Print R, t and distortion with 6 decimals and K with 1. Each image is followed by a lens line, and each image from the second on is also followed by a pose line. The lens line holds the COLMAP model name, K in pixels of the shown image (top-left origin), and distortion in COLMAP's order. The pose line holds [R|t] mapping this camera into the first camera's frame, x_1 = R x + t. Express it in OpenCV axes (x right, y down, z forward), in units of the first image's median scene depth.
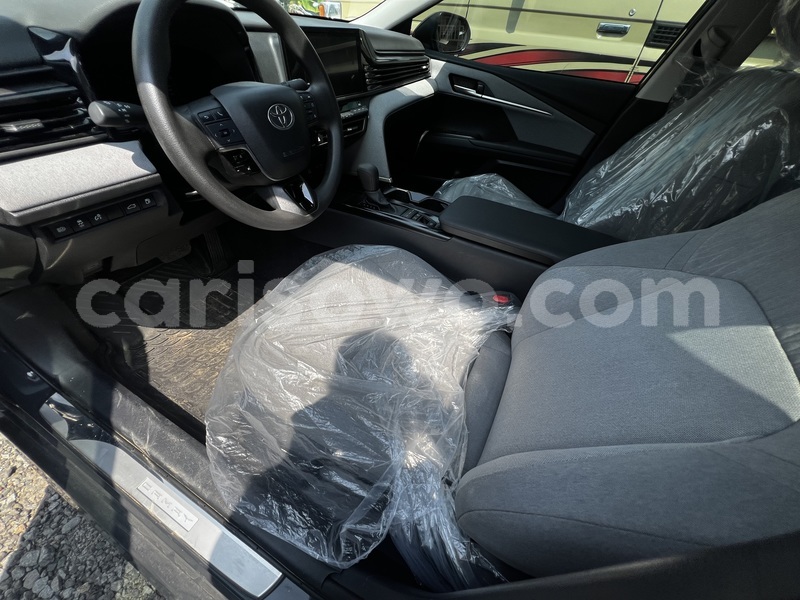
lens RADIAL K [[321.8, 0, 398.2], [0, 321.8, 298.9], [0, 0, 1]] dist [-0.002542, 0.000467]
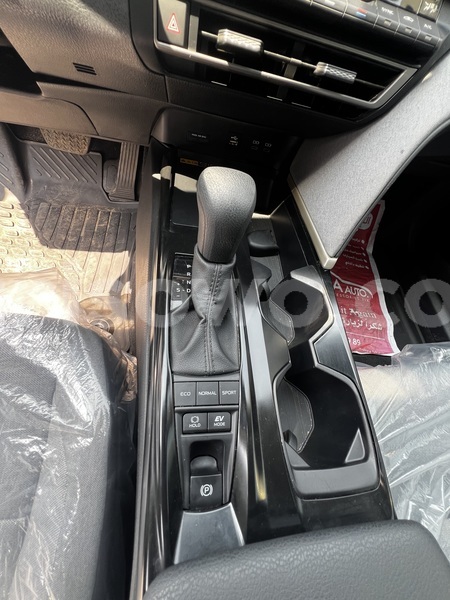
lens RADIAL K [[241.6, 0, 226.4], [0, 241.6, 297.7], [0, 0, 1]] dist [-0.000382, -0.000011]
pose [[0.525063, 0.751265, -0.399888, 0.047181], [-0.682857, 0.652324, 0.328907, -0.277215], [0.507953, 0.100369, 0.855517, 0.542937]]
